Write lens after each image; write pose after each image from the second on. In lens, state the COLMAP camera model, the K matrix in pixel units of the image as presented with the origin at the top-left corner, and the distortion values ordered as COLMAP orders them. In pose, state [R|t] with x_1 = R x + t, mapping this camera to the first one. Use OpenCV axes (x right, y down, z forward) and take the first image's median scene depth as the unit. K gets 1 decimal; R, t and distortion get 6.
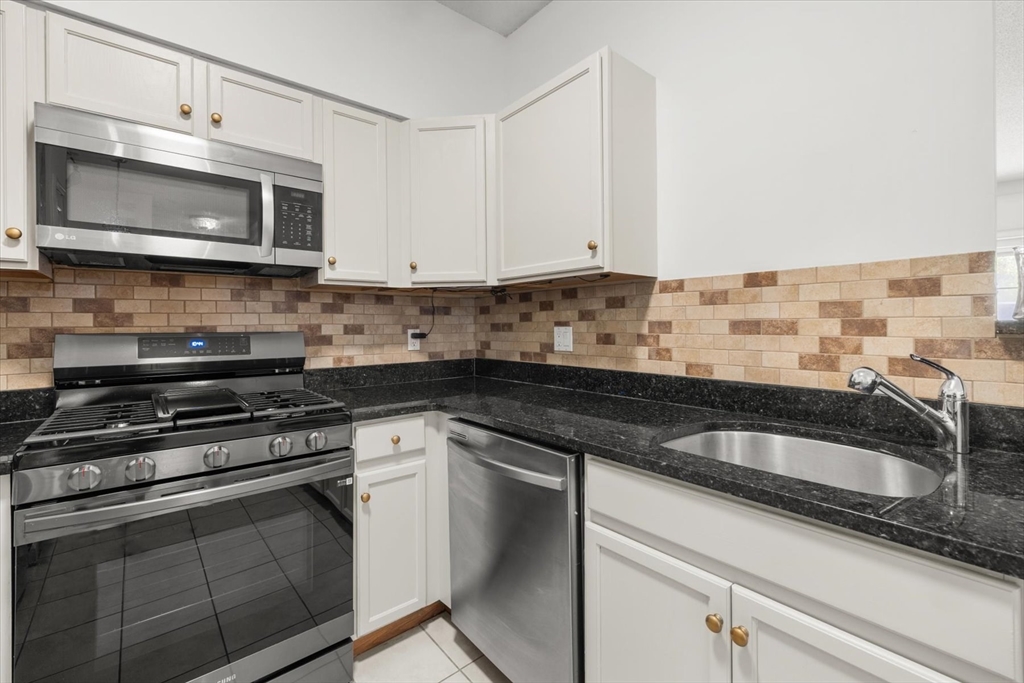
lens RADIAL K [[443.5, 0, 511.9], [0, 443.5, 326.5], [0, 0, 1]] dist [-0.000587, 0.002899]
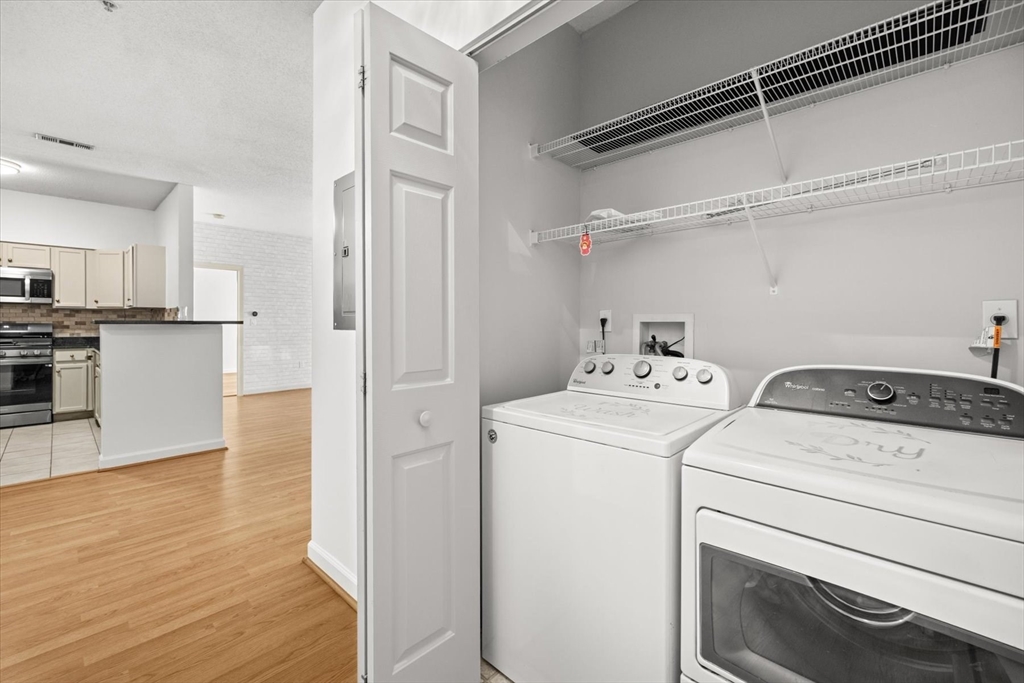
lens RADIAL K [[443.5, 0, 511.7], [0, 443.5, 328.3], [0, 0, 1]] dist [-0.000587, 0.002899]
pose [[0.994585, 0.009681, 0.103479, 2.619131], [-0.009626, 0.999953, -0.001040, 0.020020], [-0.103484, 0.000039, 0.994631, -2.603274]]
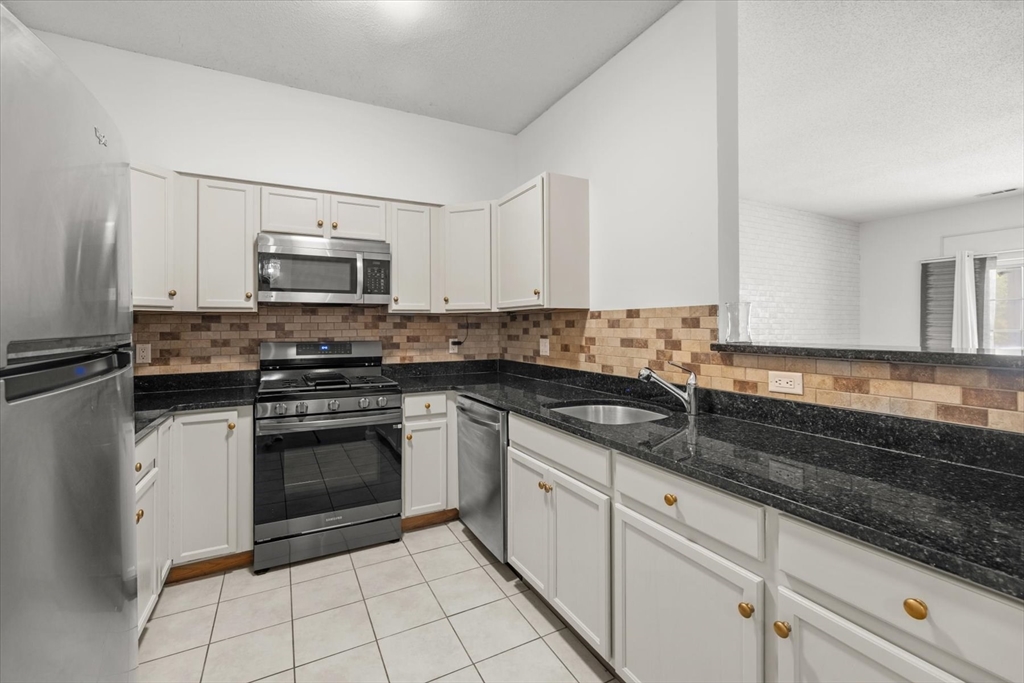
lens RADIAL K [[443.5, 0, 508.0], [0, 443.5, 326.9], [0, 0, 1]] dist [-0.000587, 0.002899]
pose [[0.976700, 0.003867, -0.214574, 0.397326], [-0.004536, 0.999986, -0.002628, -0.044008], [0.214560, 0.003540, 0.976704, -0.588181]]
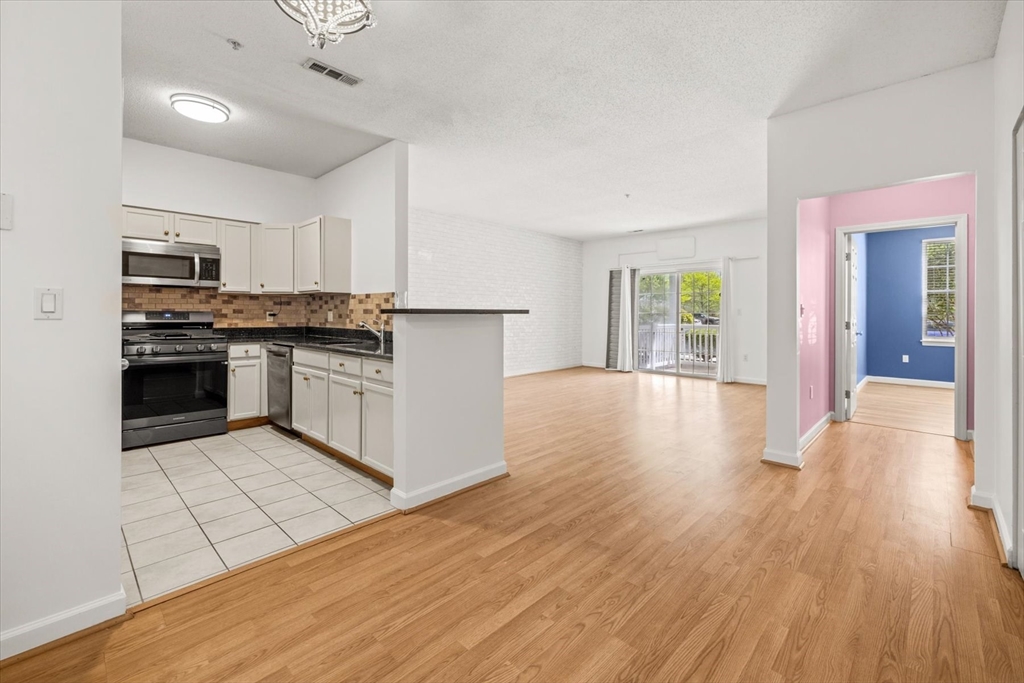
lens RADIAL K [[443.5, 0, 514.6], [0, 443.5, 318.1], [0, 0, 1]] dist [-0.000587, 0.002899]
pose [[0.993972, 0.012519, 0.108918, 1.066733], [-0.012986, 0.999909, 0.003577, 0.019506], [-0.108864, -0.004970, 0.994044, -1.873834]]
